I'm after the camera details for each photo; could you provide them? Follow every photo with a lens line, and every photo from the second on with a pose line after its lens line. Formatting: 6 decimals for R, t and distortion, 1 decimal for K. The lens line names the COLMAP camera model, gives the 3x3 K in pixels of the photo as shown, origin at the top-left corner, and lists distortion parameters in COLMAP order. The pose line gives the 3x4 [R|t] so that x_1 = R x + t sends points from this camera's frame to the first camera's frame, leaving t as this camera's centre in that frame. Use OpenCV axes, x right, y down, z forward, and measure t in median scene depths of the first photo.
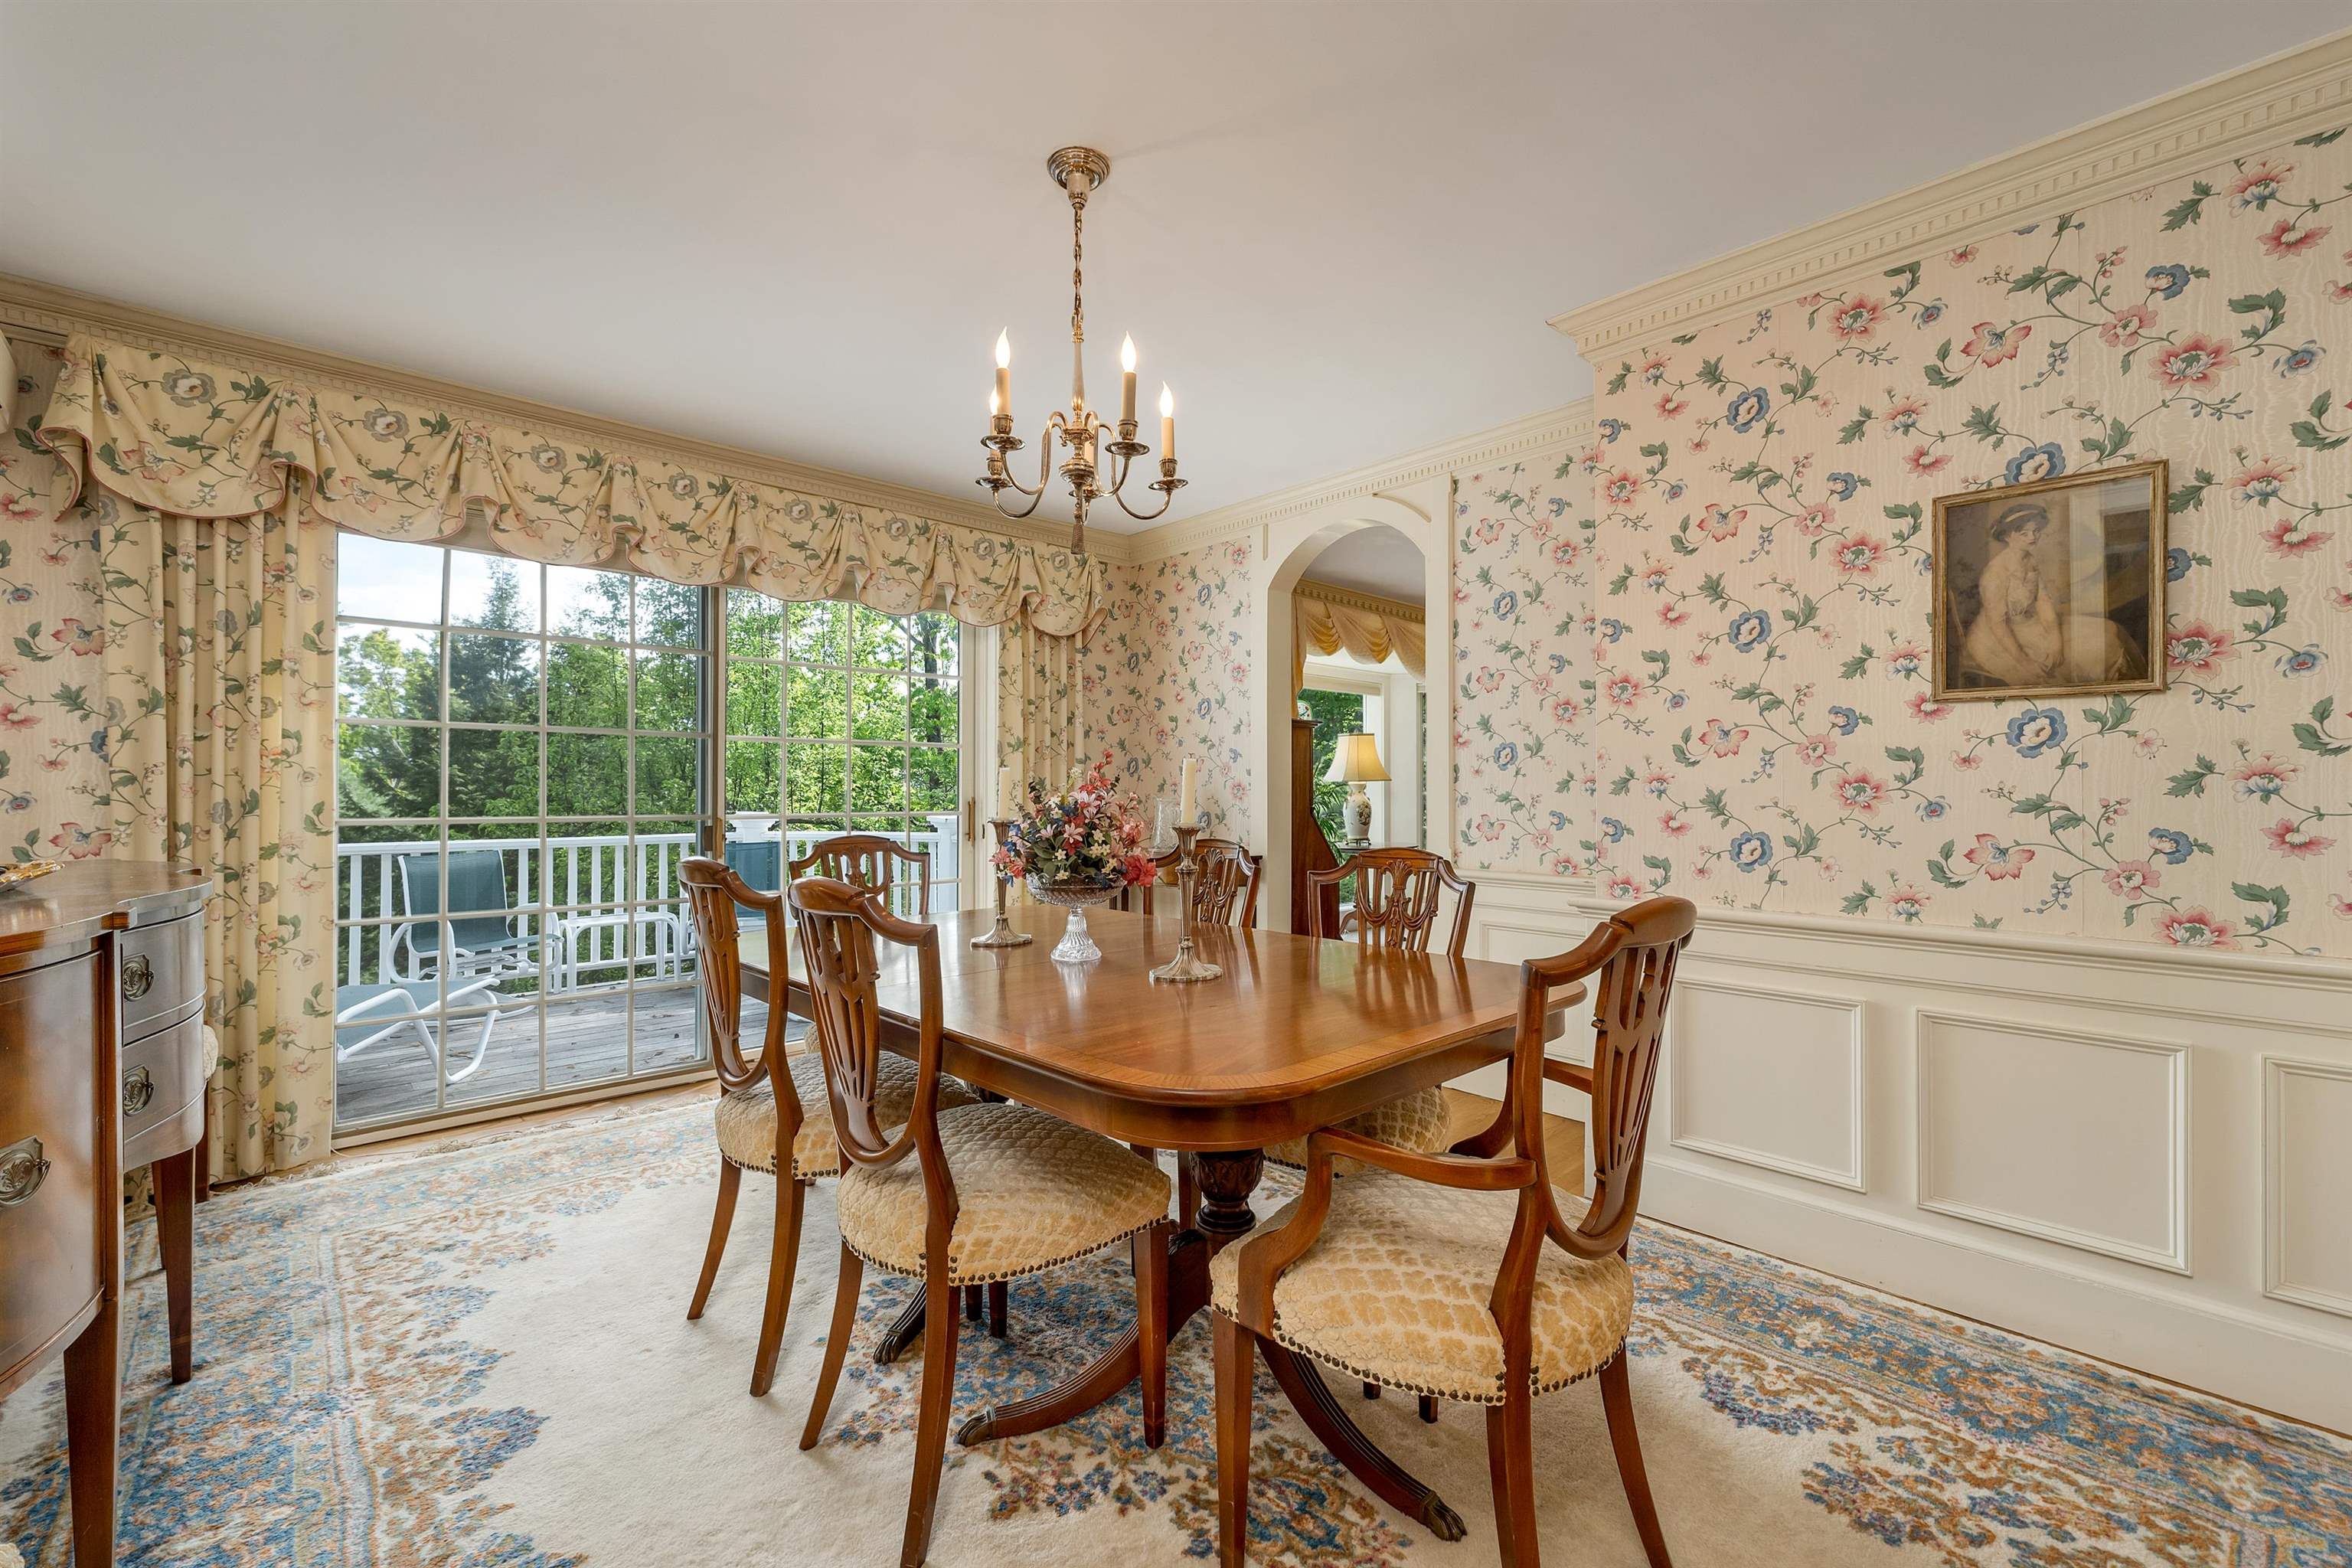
lens RADIAL K [[985.7, 0, 1178.0], [0, 985.7, 788.9], [0, 0, 1]] dist [0.001620, -0.000928]
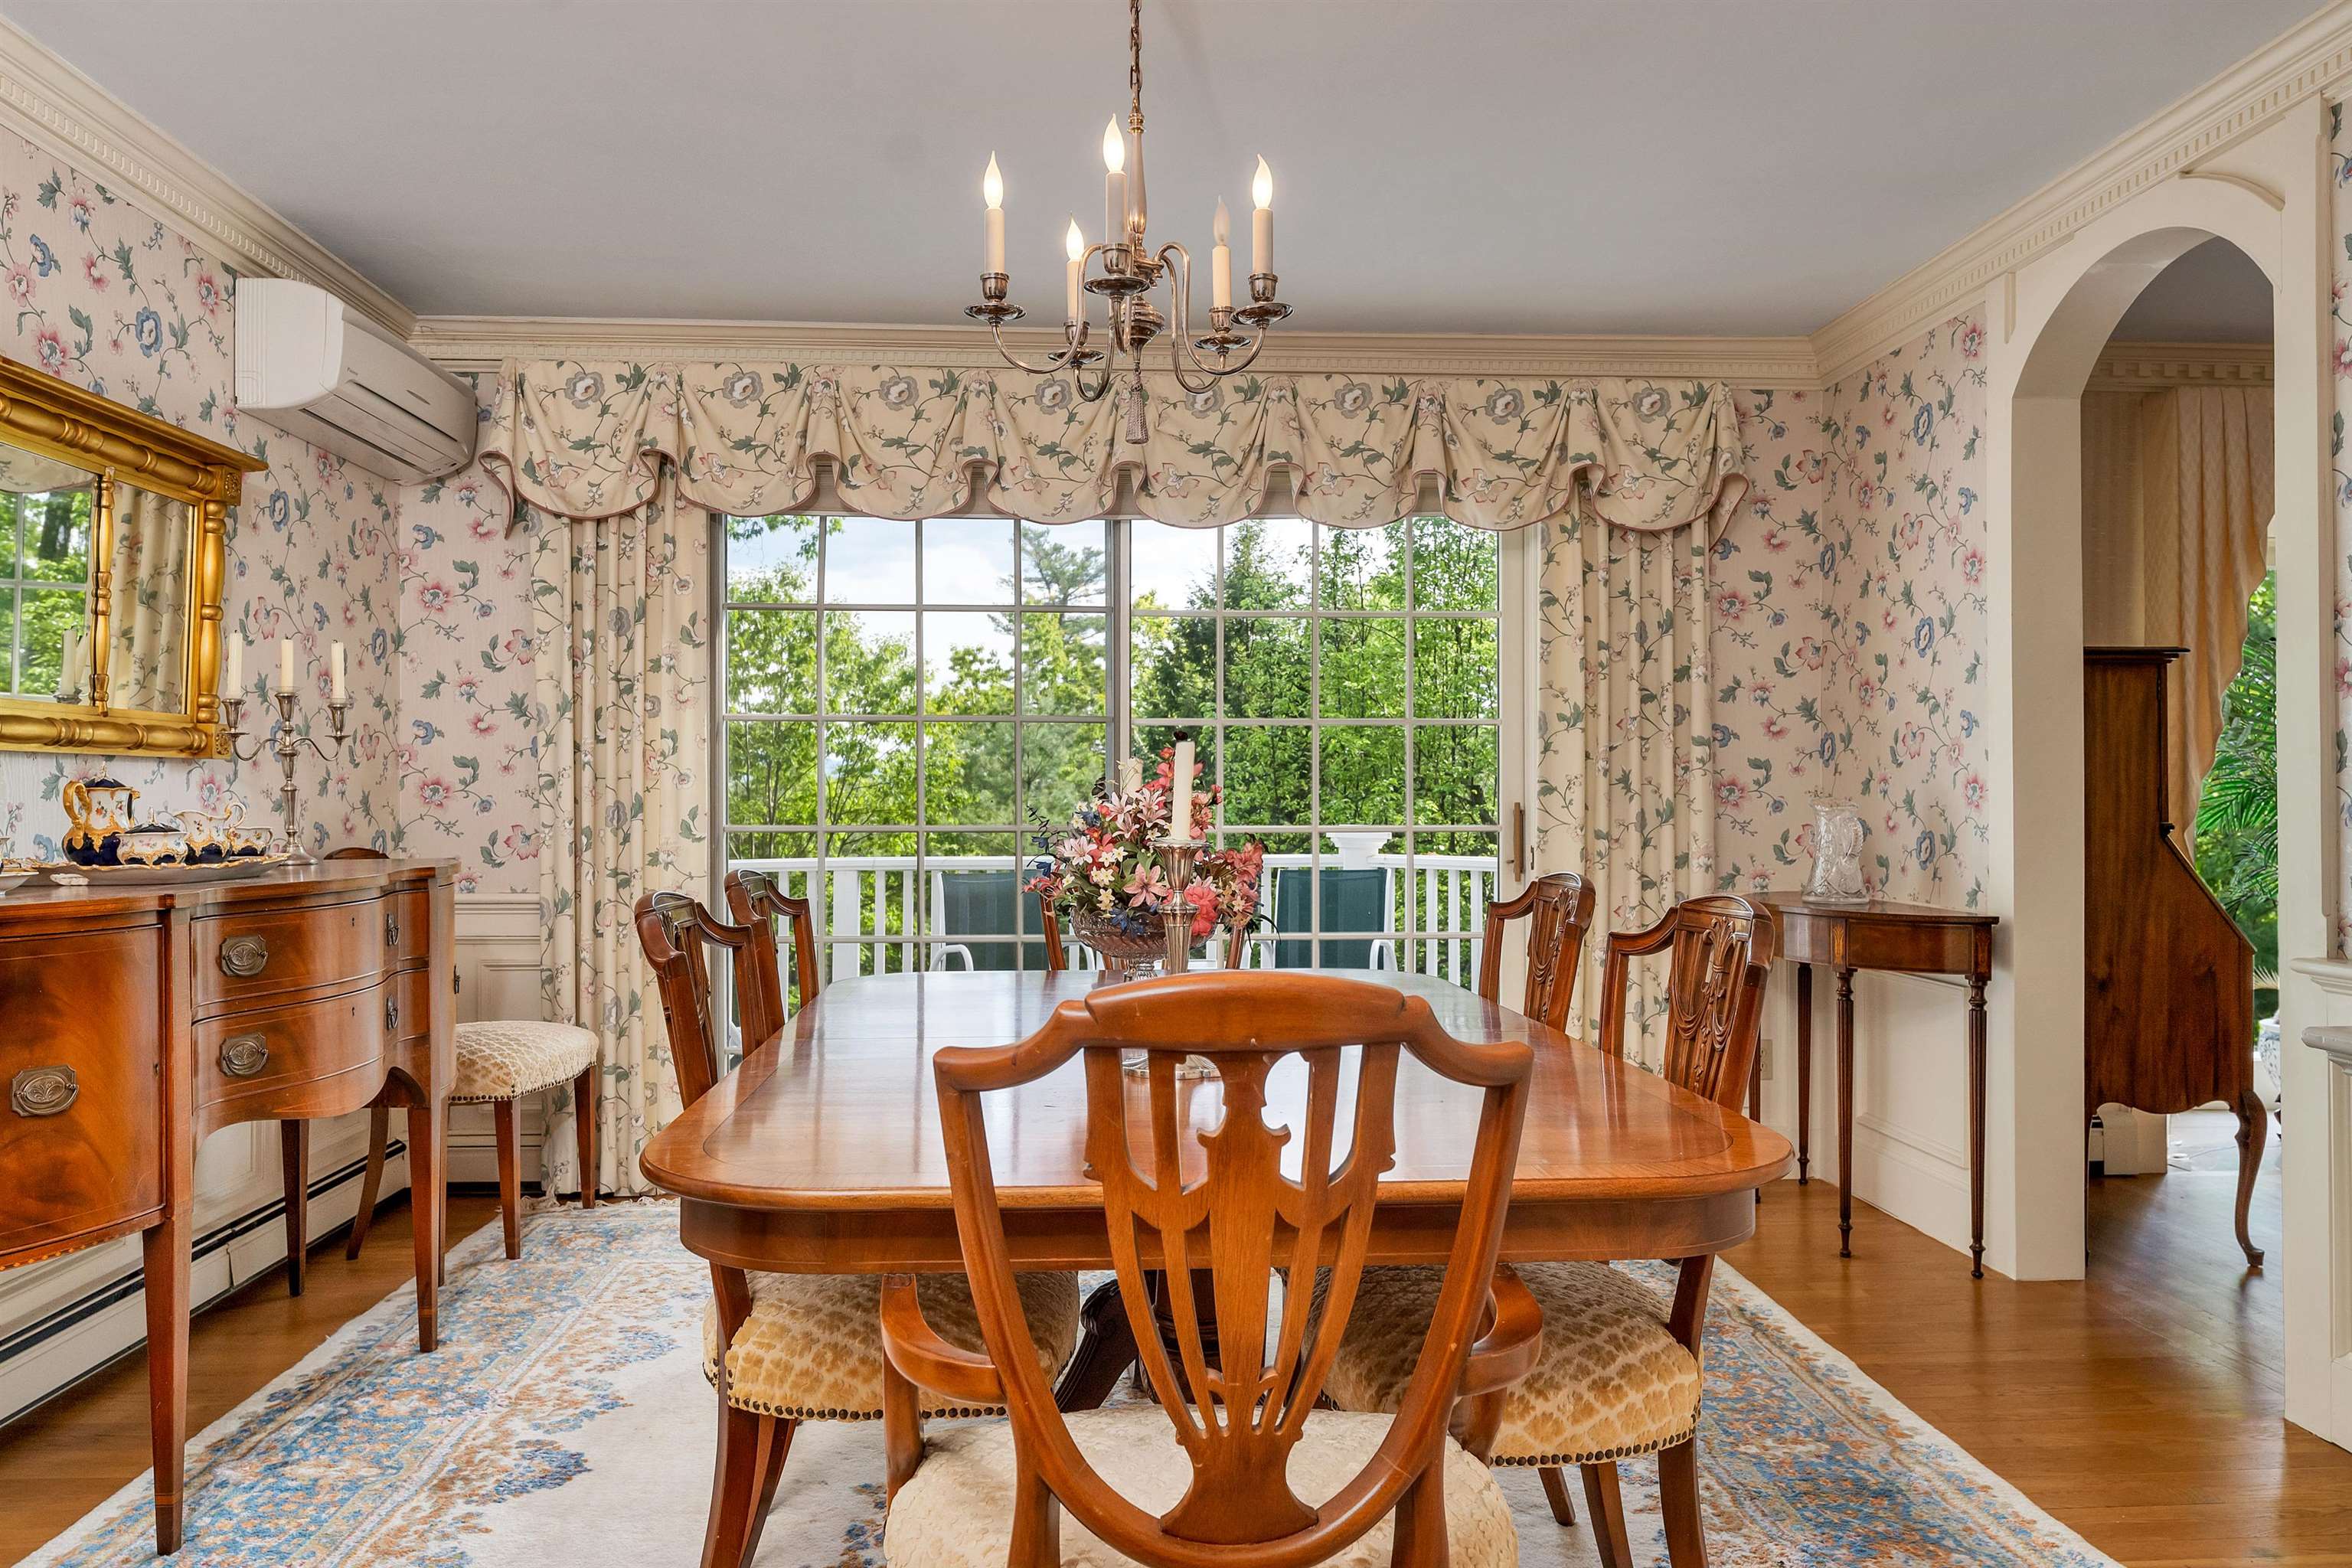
lens RADIAL K [[1623.3, 0, 1170.3], [0, 1623.3, 789.0], [0, 0, 1]] dist [-0.005030, -0.000487]
pose [[0.768944, -0.004102, -0.639304, 0.388581], [0.002998, 0.999992, -0.002811, 0.002642], [0.639310, 0.000245, 0.768949, 0.093242]]
